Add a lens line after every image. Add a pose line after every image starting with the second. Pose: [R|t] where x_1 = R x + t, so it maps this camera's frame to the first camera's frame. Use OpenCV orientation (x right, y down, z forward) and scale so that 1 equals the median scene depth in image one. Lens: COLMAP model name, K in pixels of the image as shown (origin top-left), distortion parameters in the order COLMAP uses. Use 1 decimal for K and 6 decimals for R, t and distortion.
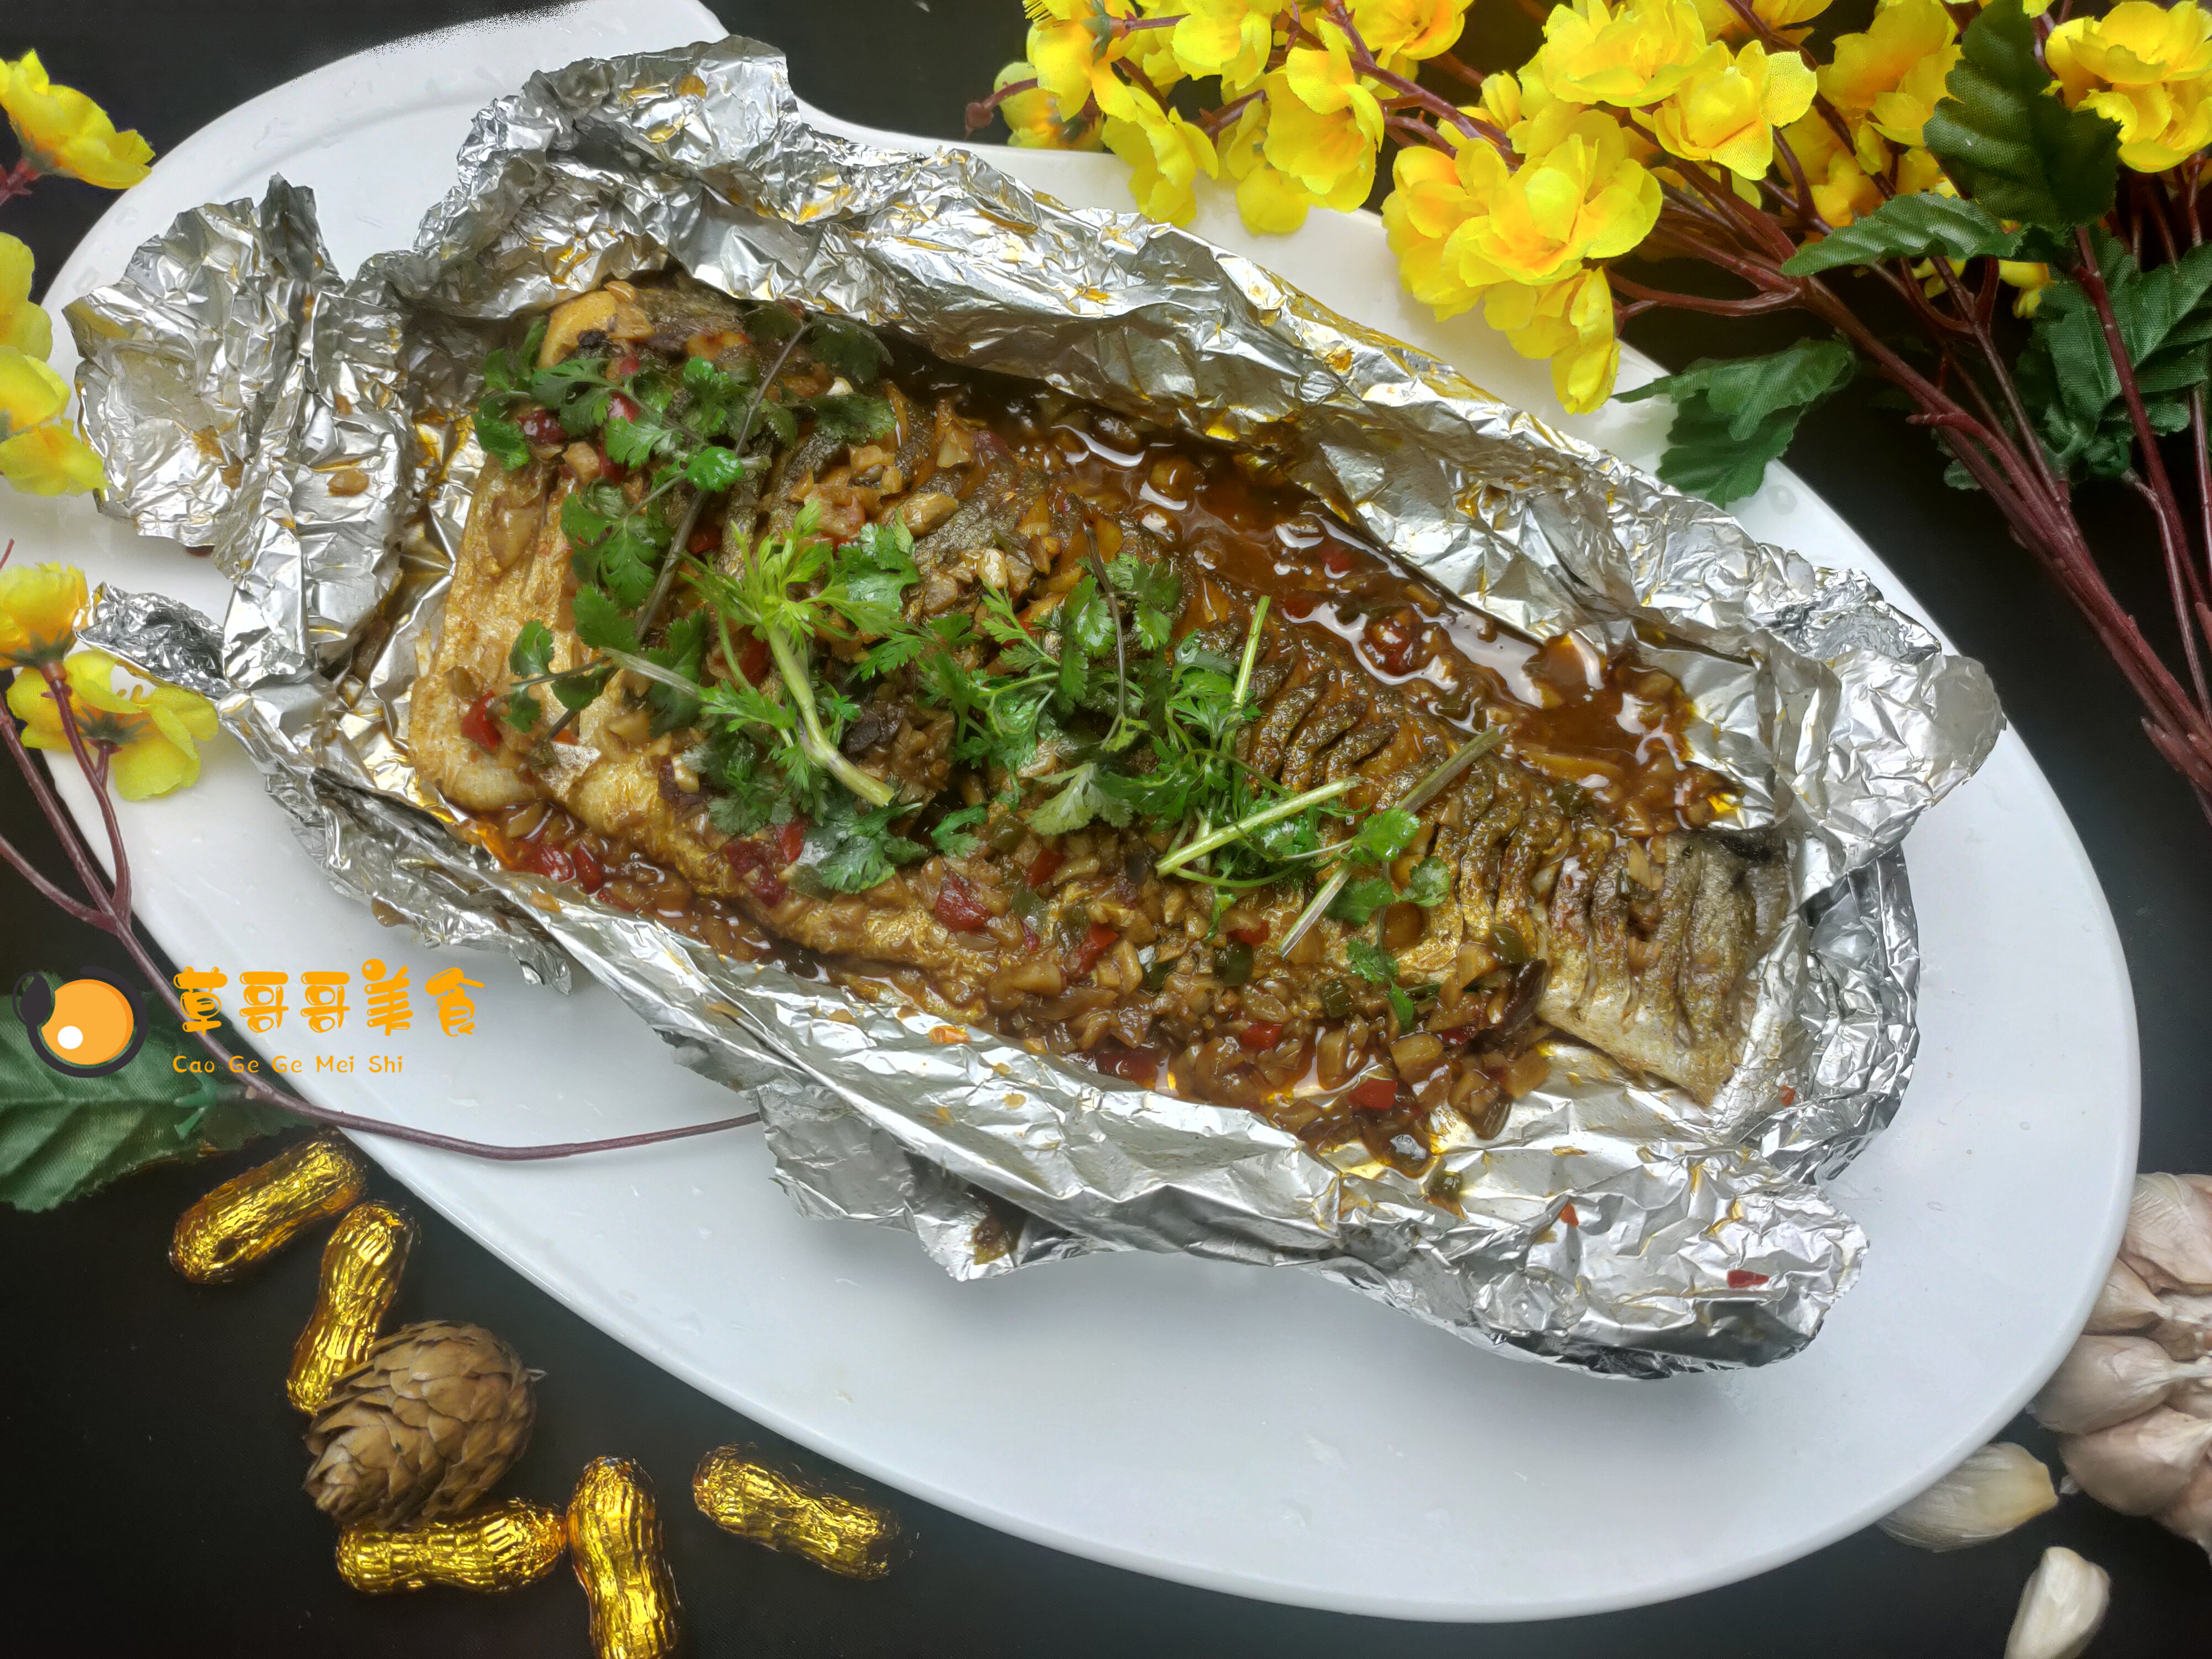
lens RADIAL K [[1809.8, 0, 1127.3], [0, 1809.8, 813.3], [0, 0, 1]] dist [0.089402, -0.000380]
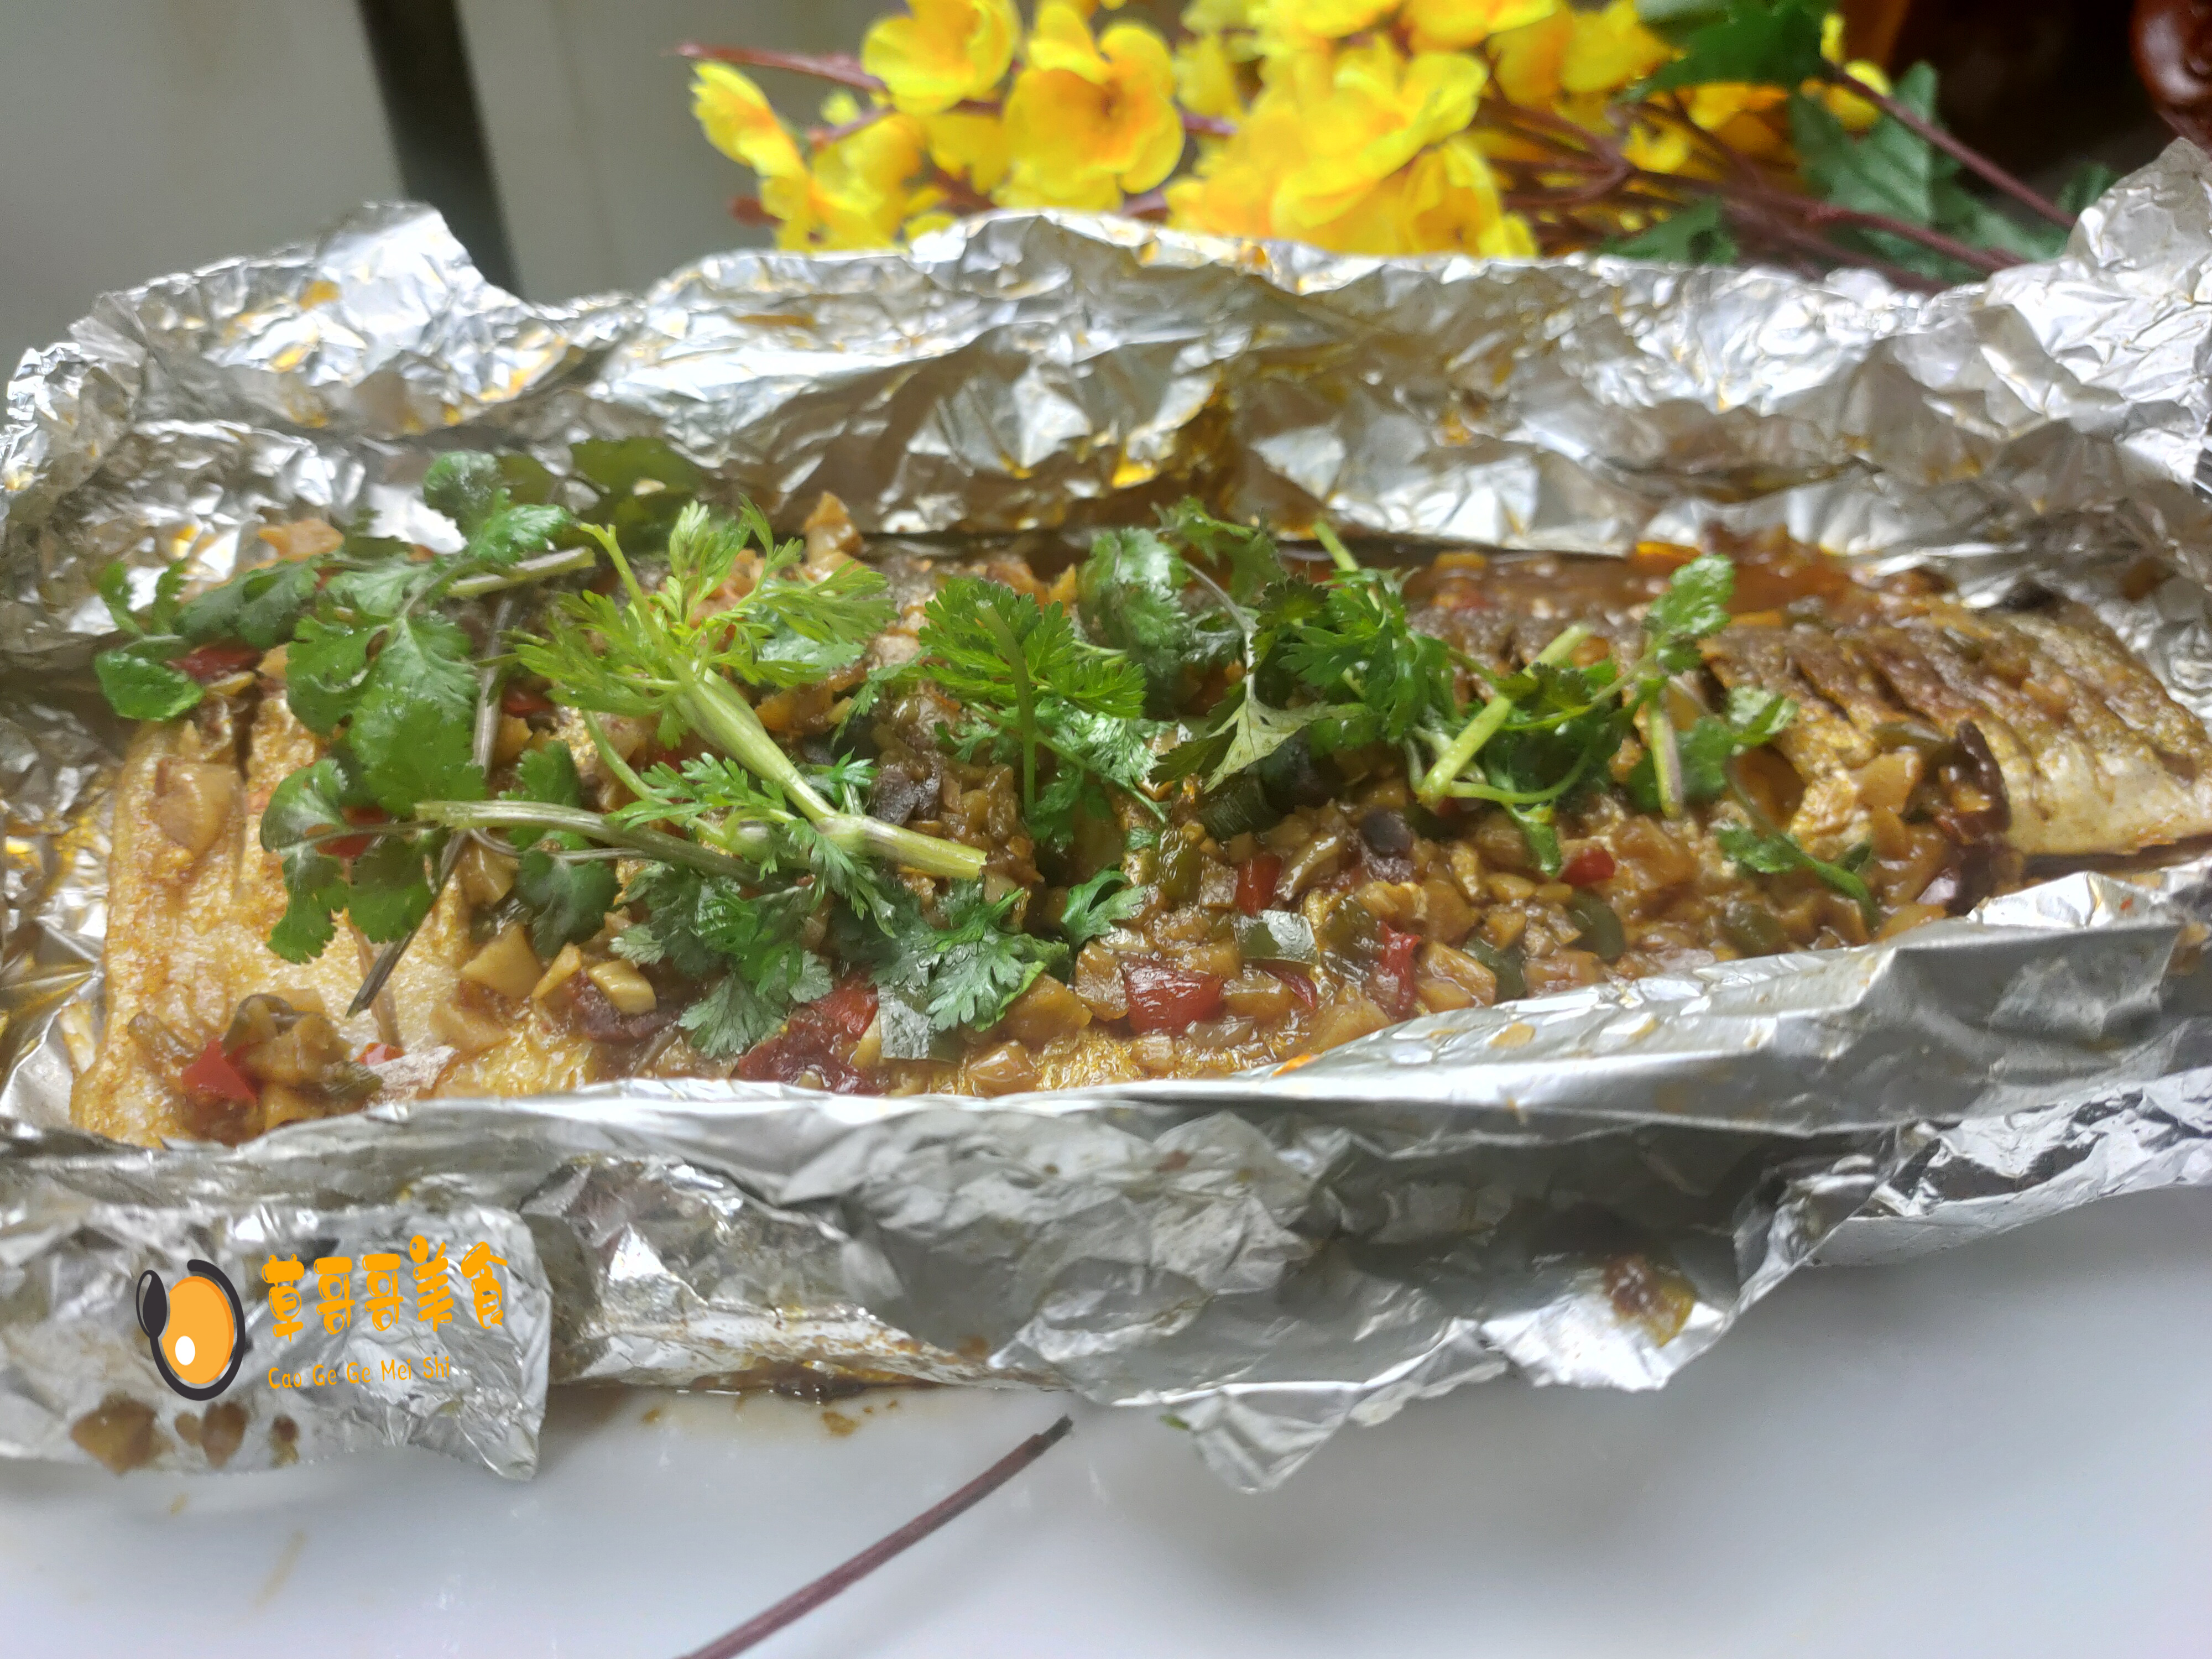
lens RADIAL K [[1778.1, 0, 1106.0], [0, 1778.1, 829.5], [0, 0, 1]] dist [0.096154, -0.179945]
pose [[0.878606, -0.333645, 0.341662, -0.281092], [0.468816, 0.738813, -0.484114, 0.275125], [-0.090903, 0.585522, 0.805544, 0.511778]]
